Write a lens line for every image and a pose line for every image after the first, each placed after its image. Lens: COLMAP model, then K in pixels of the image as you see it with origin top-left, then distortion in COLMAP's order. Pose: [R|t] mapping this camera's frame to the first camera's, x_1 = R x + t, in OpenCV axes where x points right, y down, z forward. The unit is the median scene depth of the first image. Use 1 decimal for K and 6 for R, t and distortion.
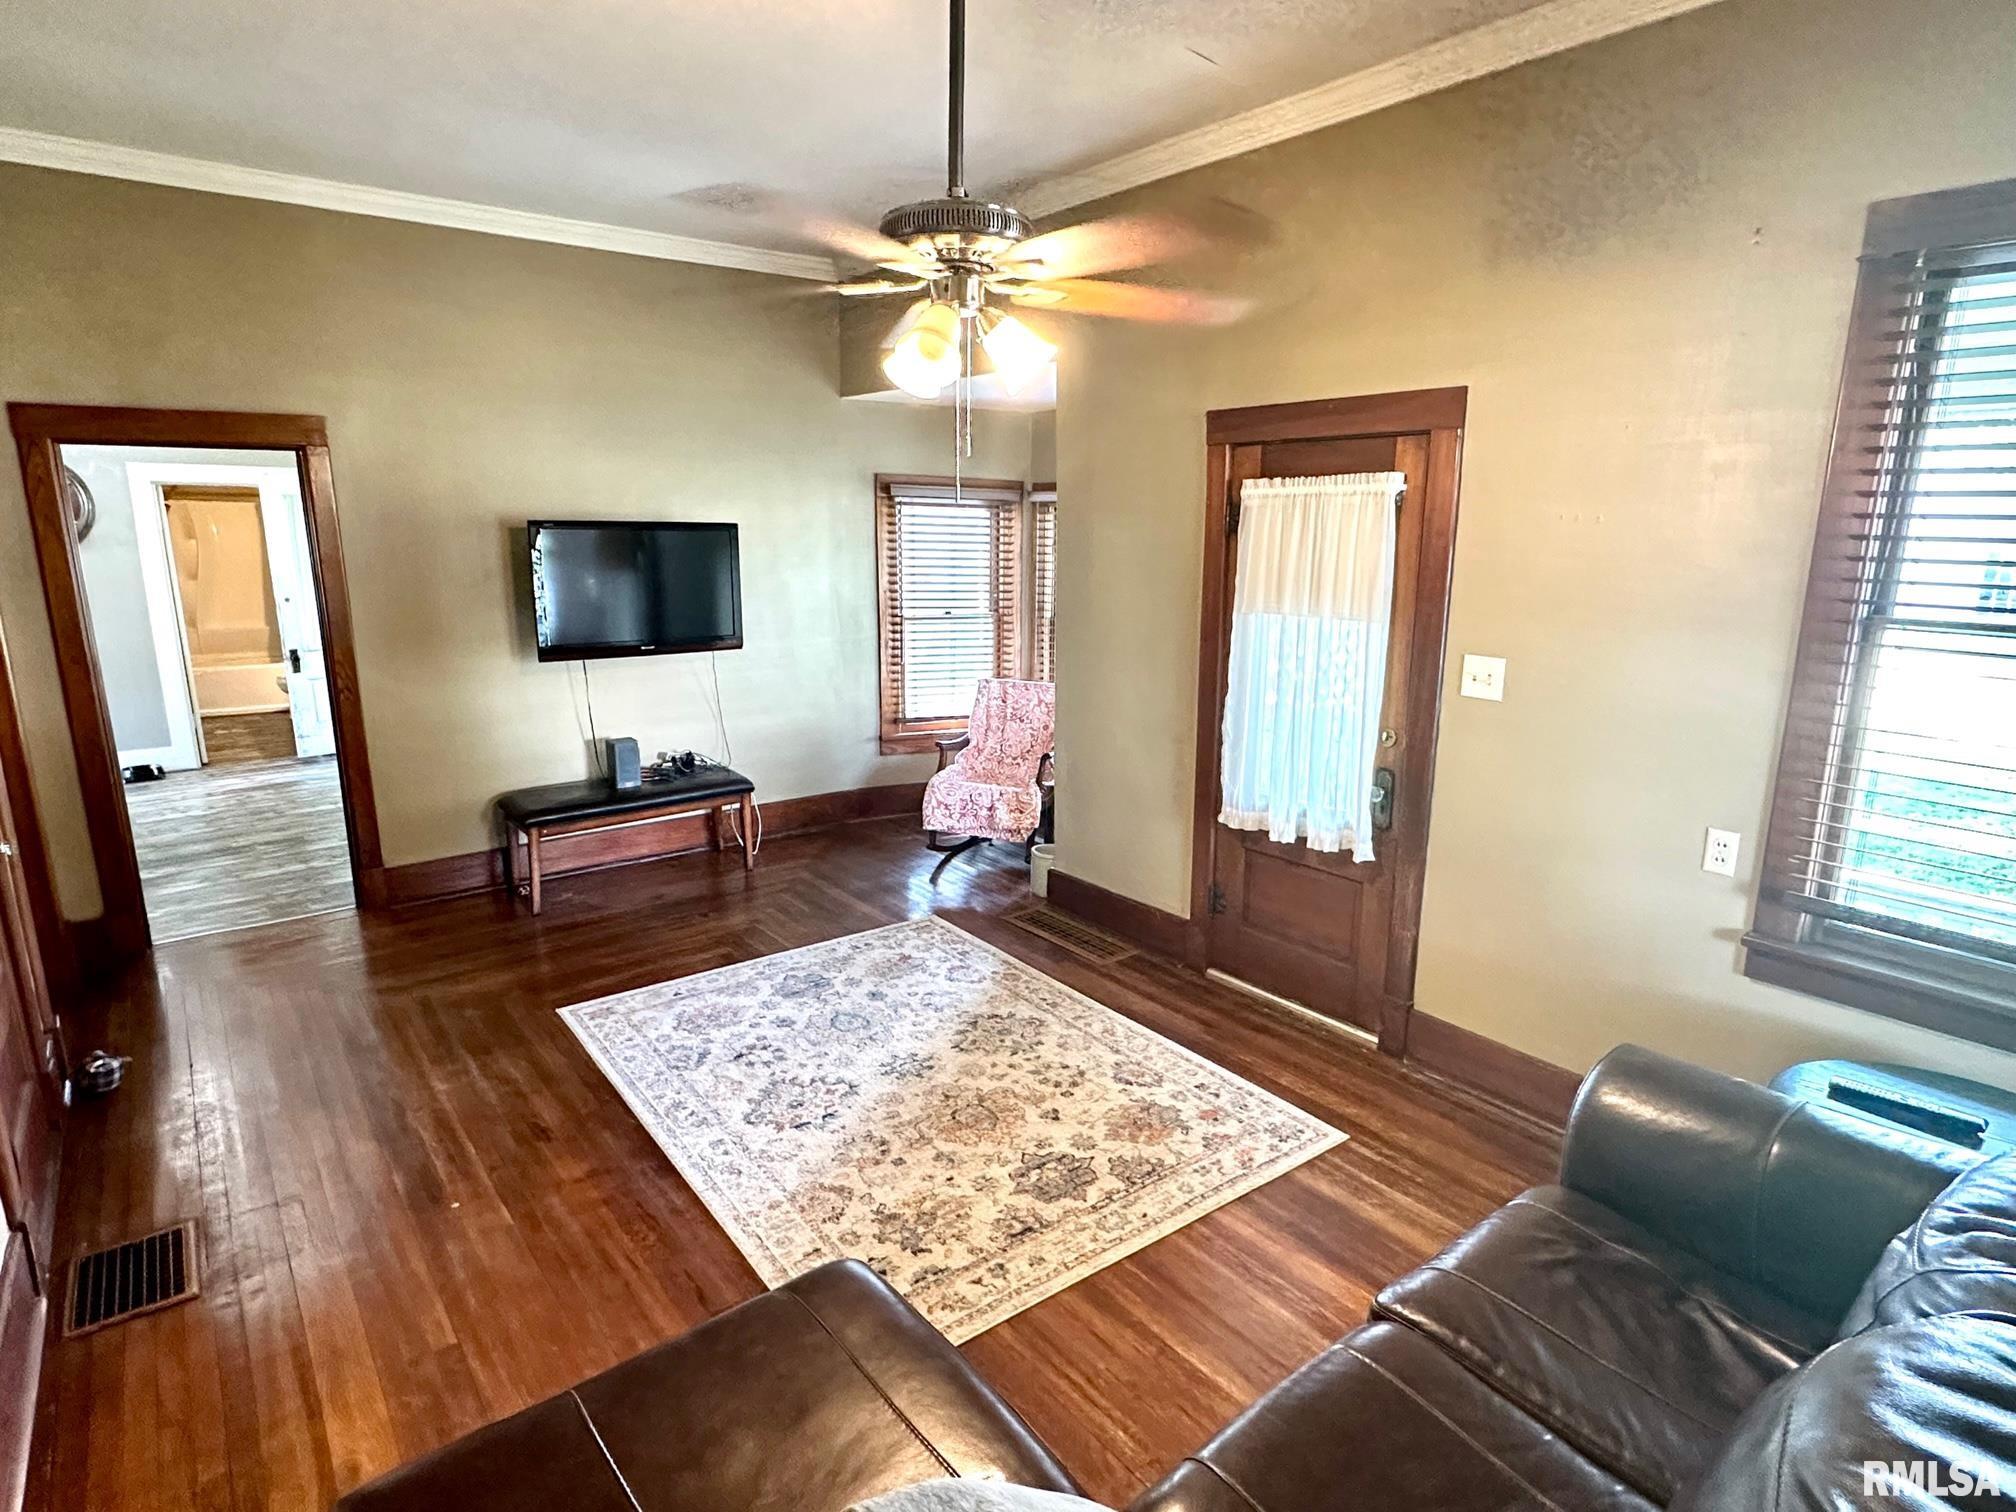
lens RADIAL K [[1066.4, 0, 1005.4], [0, 1066.4, 755.4], [0, 0, 1]] dist [-0.001664, -0.000154]
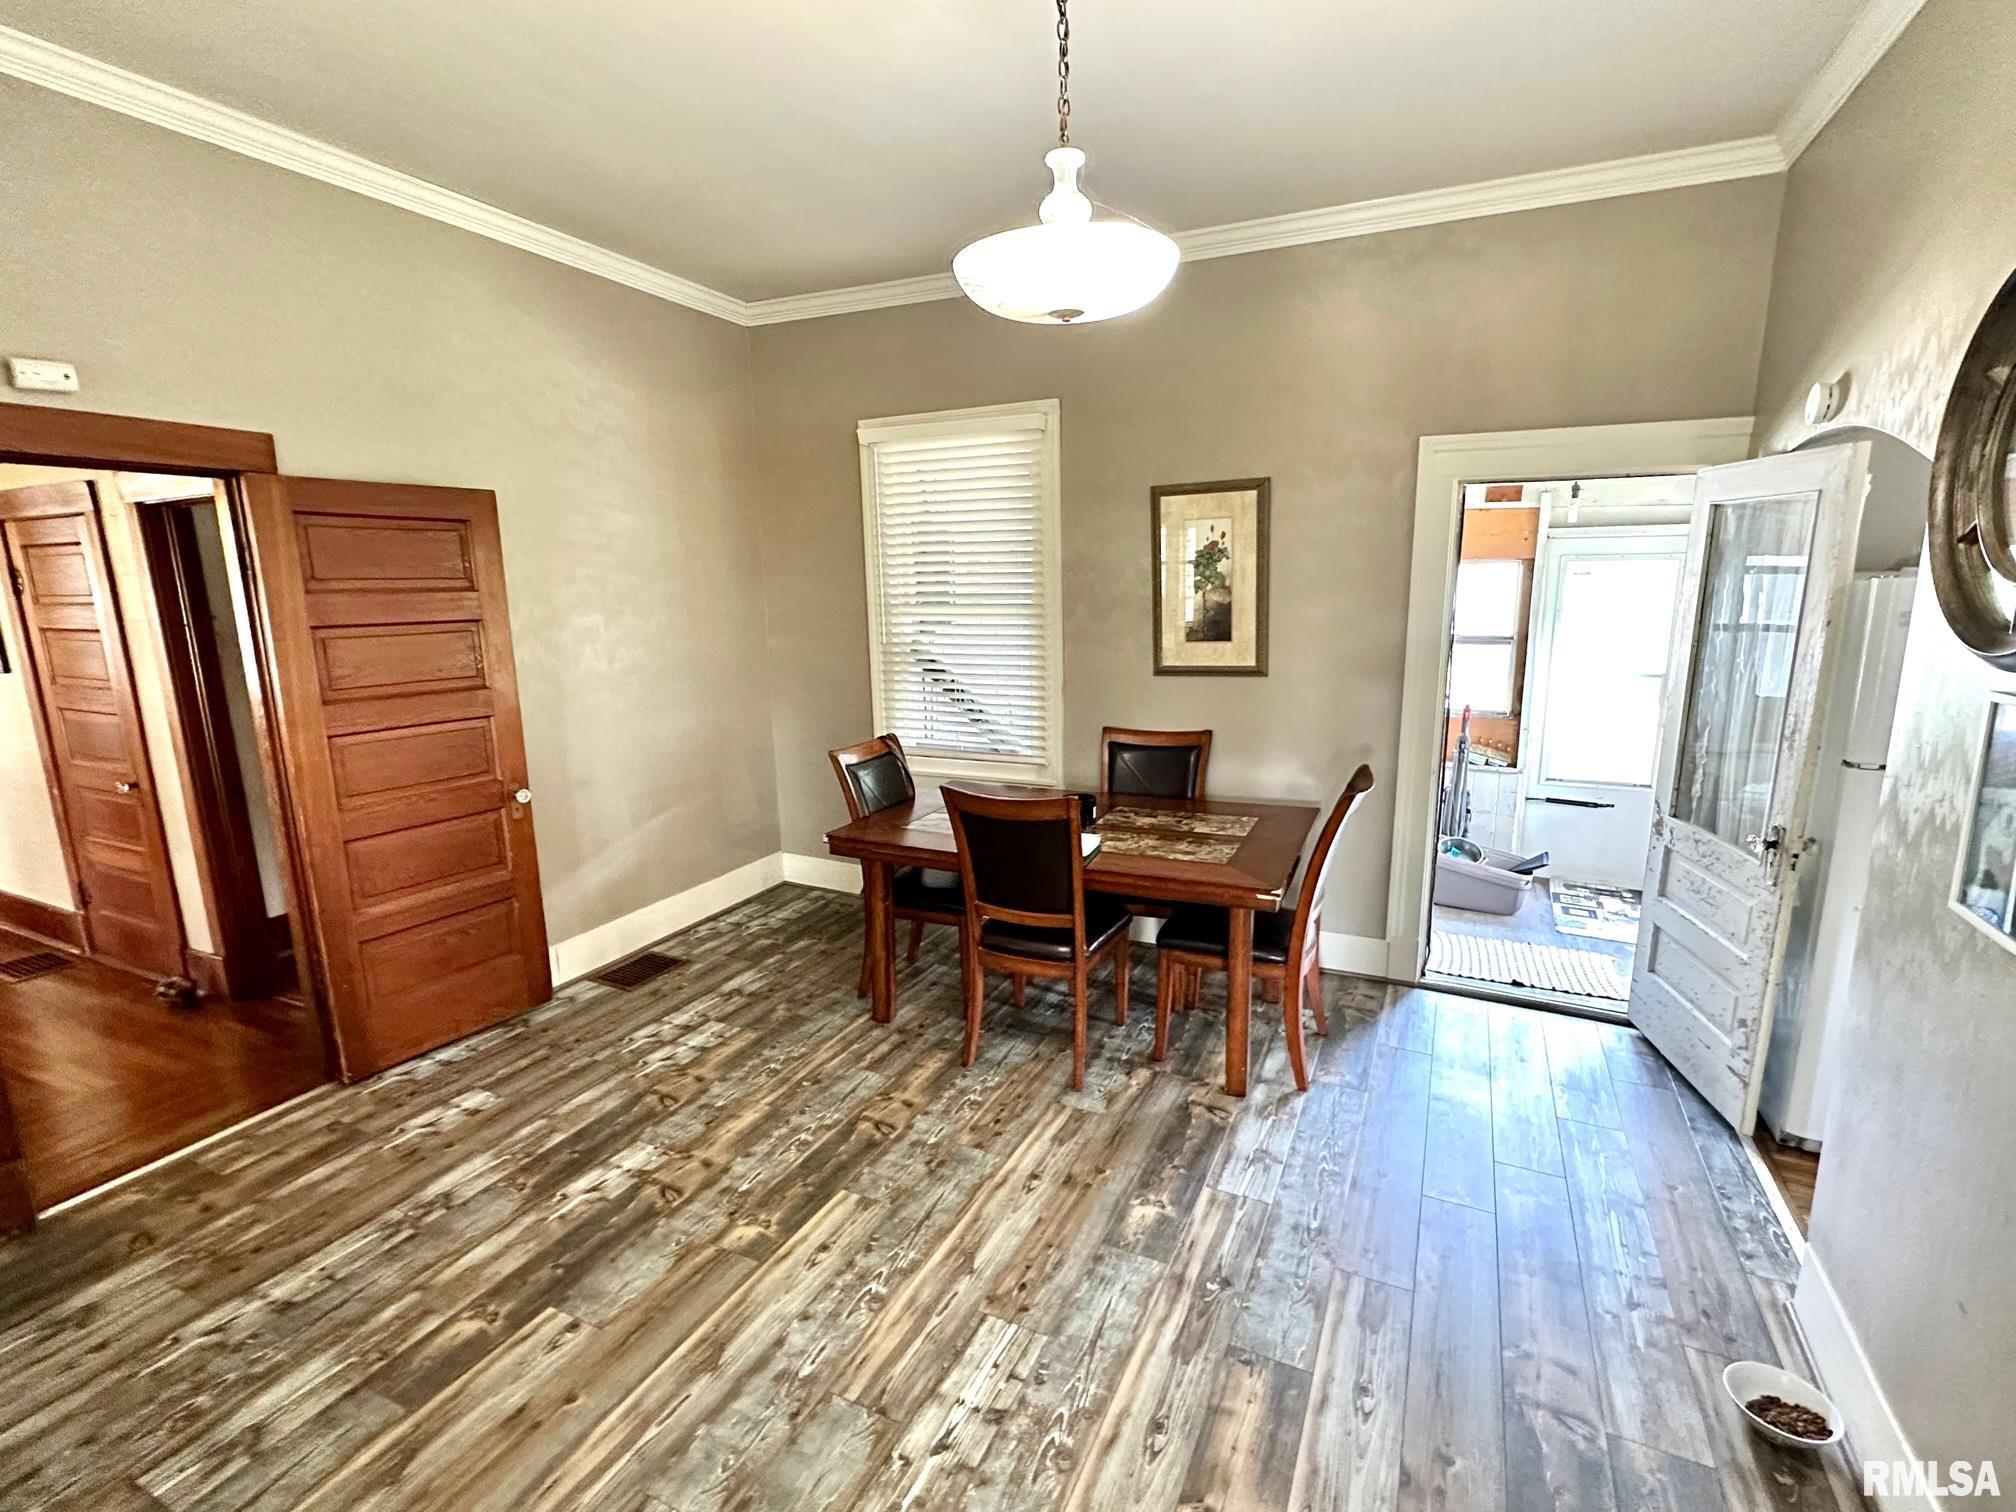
lens RADIAL K [[947.0, 0, 1006.6], [0, 947.0, 766.3], [0, 0, 1]] dist [-0.002096, 0.000206]
pose [[-0.903046, 0.097683, -0.418290, -1.239020], [-0.079144, 0.919288, 0.385546, -0.463309], [0.422190, 0.381271, -0.822428, 2.157513]]
